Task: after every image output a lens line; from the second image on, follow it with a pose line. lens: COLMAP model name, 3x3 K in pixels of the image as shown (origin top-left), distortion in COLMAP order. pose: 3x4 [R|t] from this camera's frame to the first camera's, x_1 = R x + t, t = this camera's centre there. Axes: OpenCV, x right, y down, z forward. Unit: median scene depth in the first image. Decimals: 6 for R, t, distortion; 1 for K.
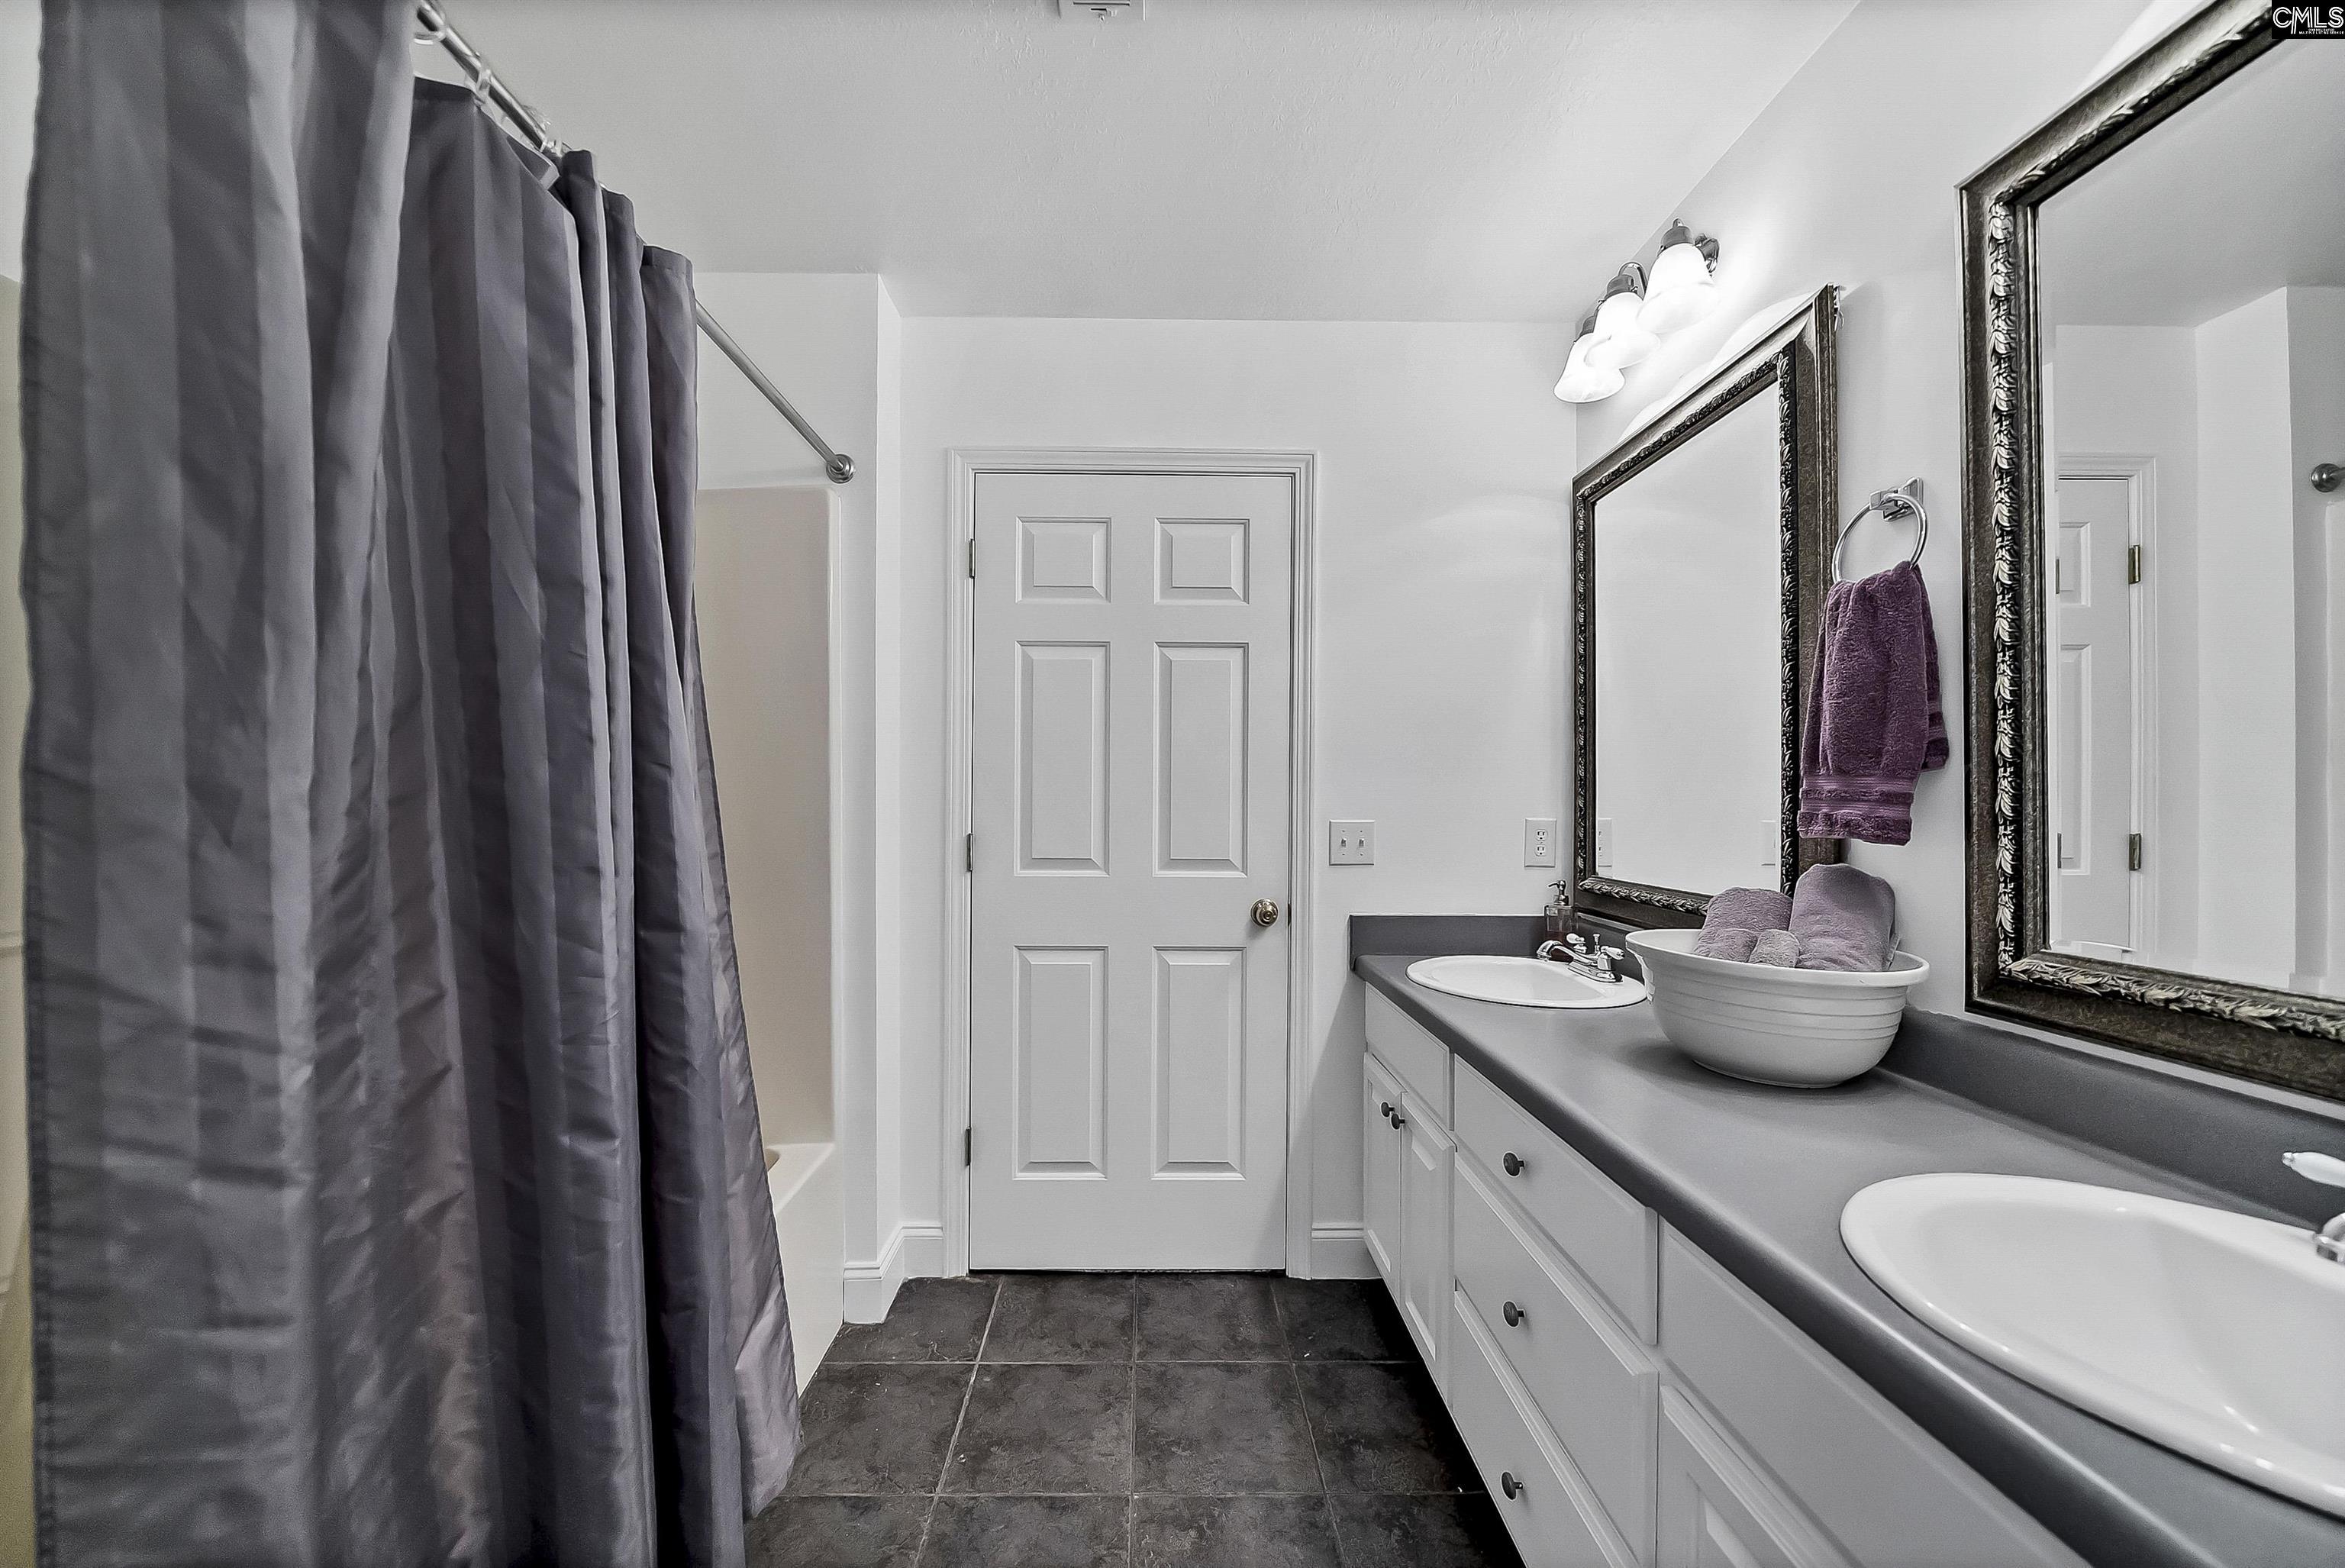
lens RADIAL K [[829.5, 0, 1164.6], [0, 829.5, 781.1], [0, 0, 1]] dist [-0.001116, -0.000133]
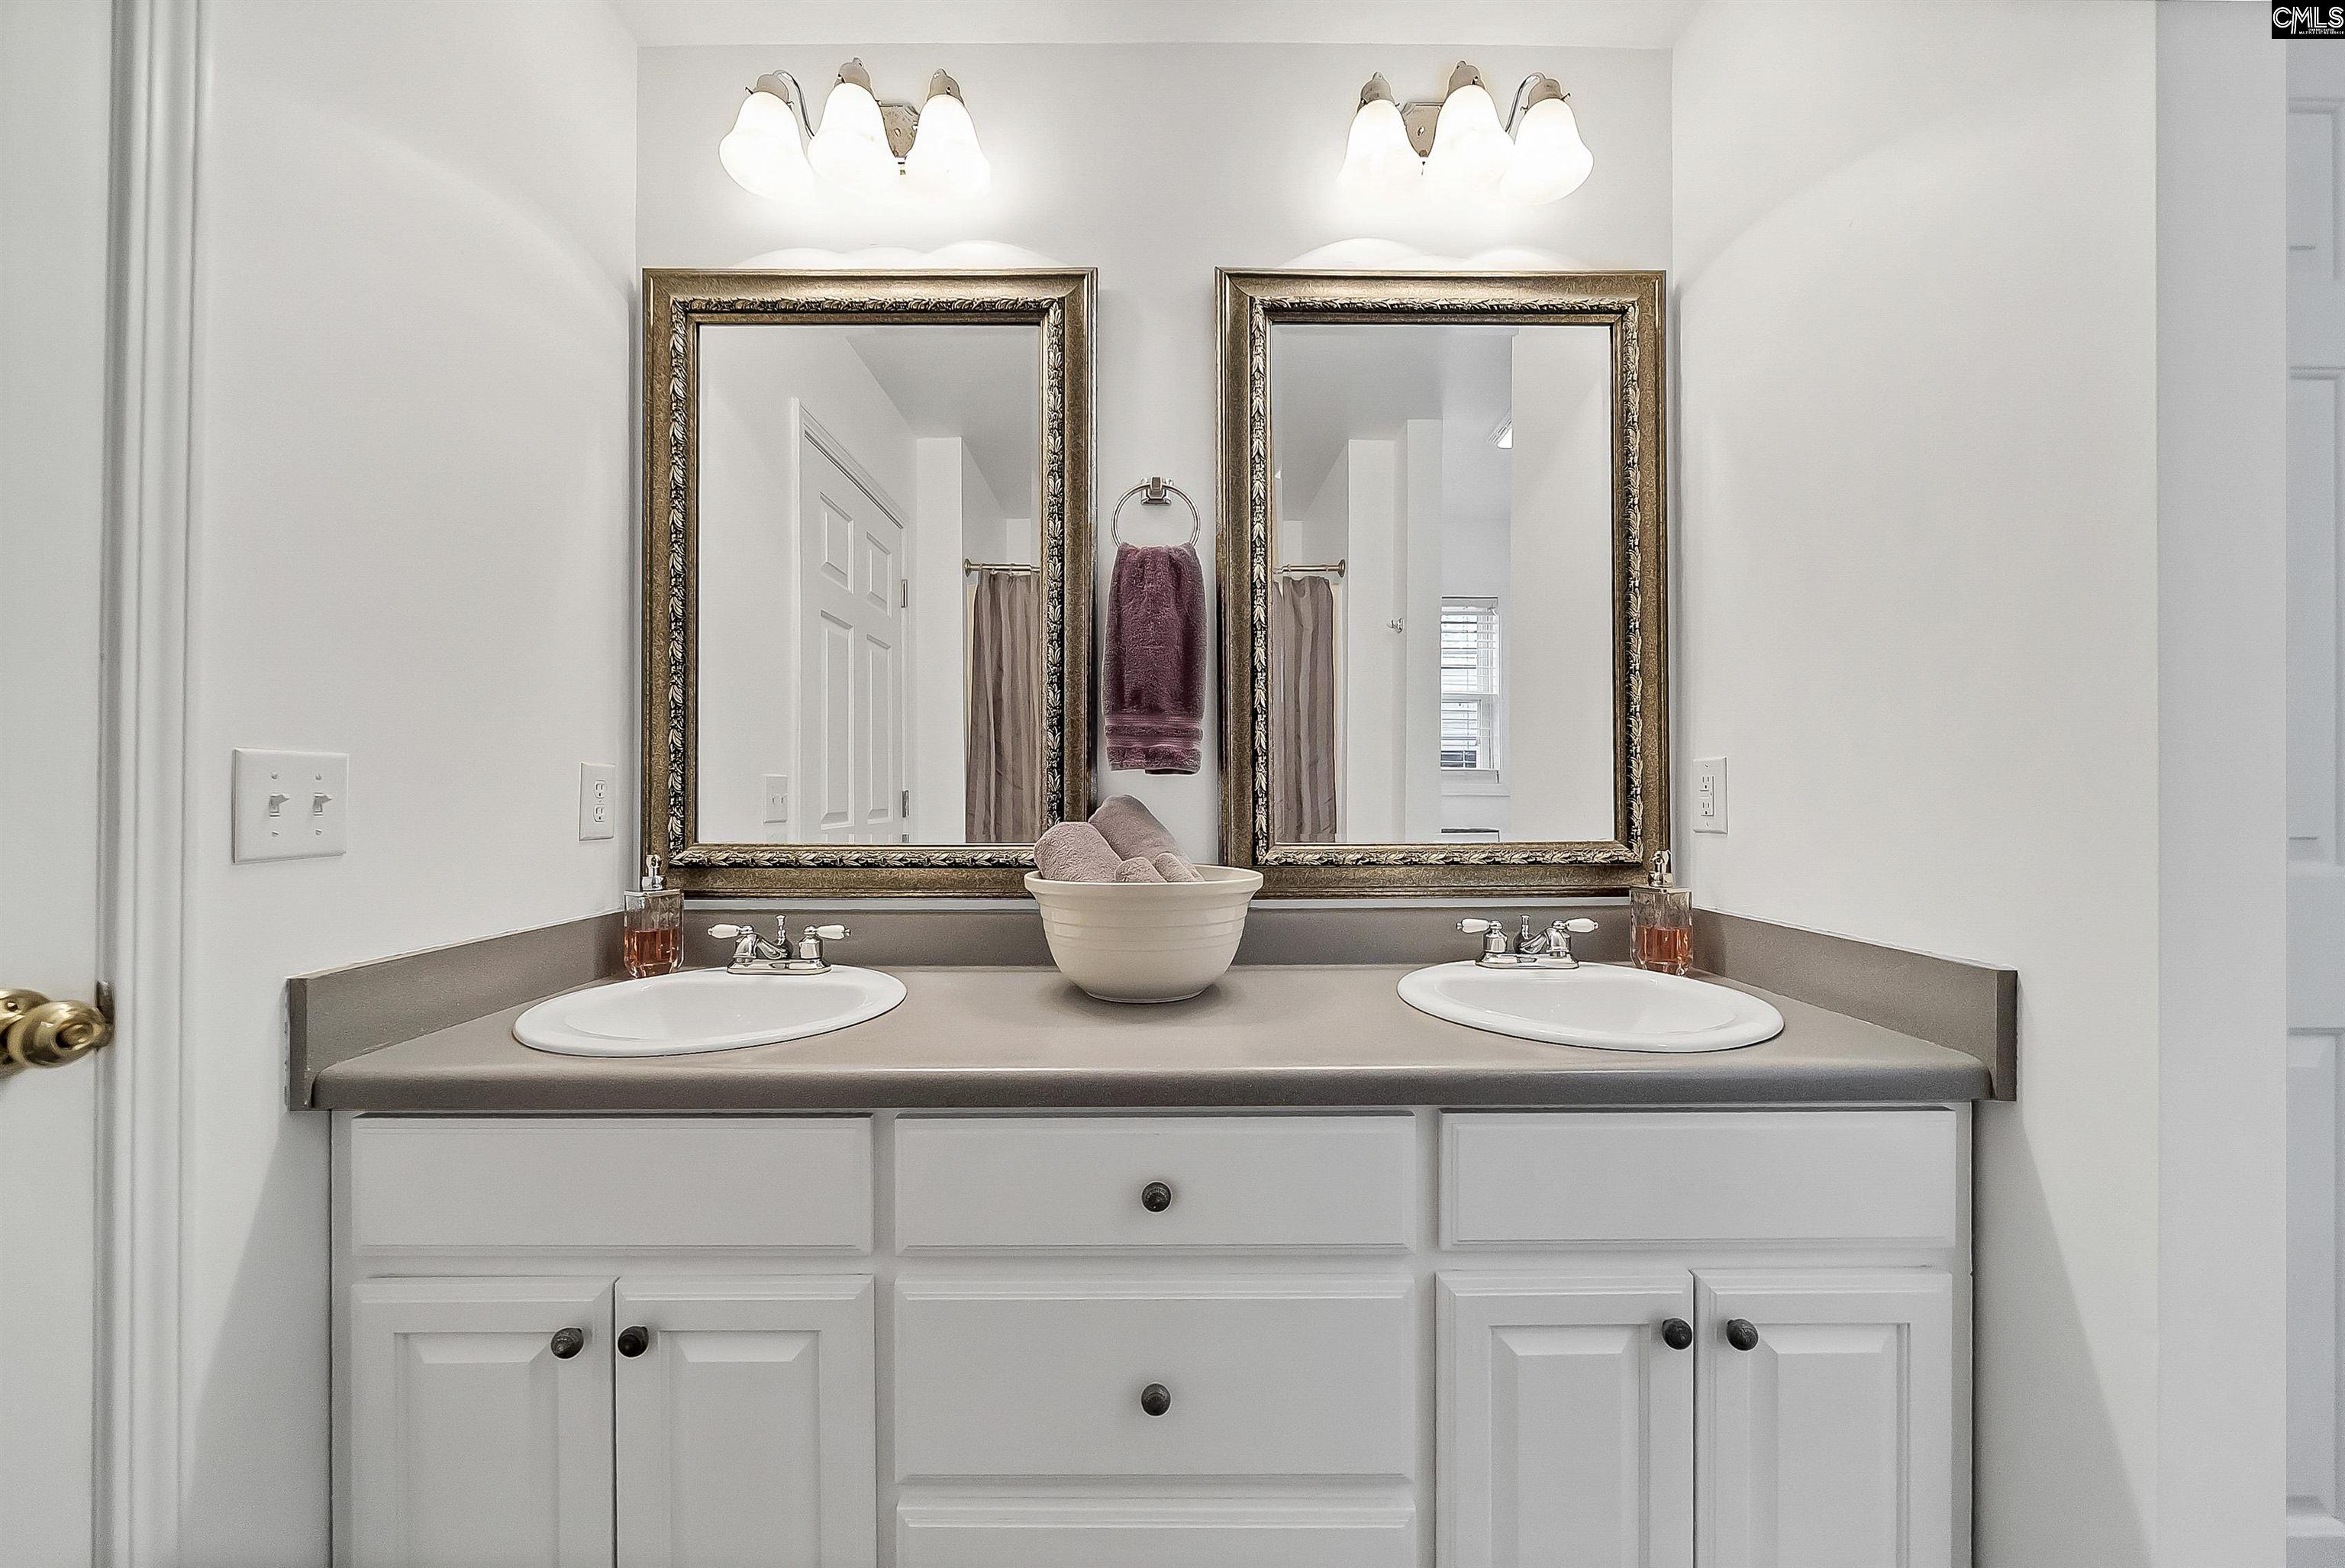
lens RADIAL K [[829.5, 0, 1164.6], [0, 829.5, 781.1], [0, 0, 1]] dist [-0.001116, -0.000133]
pose [[0.022931, 0.015412, 0.999618, -0.231432], [-0.023949, 0.999603, -0.014862, 0.074860], [-0.999450, -0.023599, 0.023291, 0.708076]]
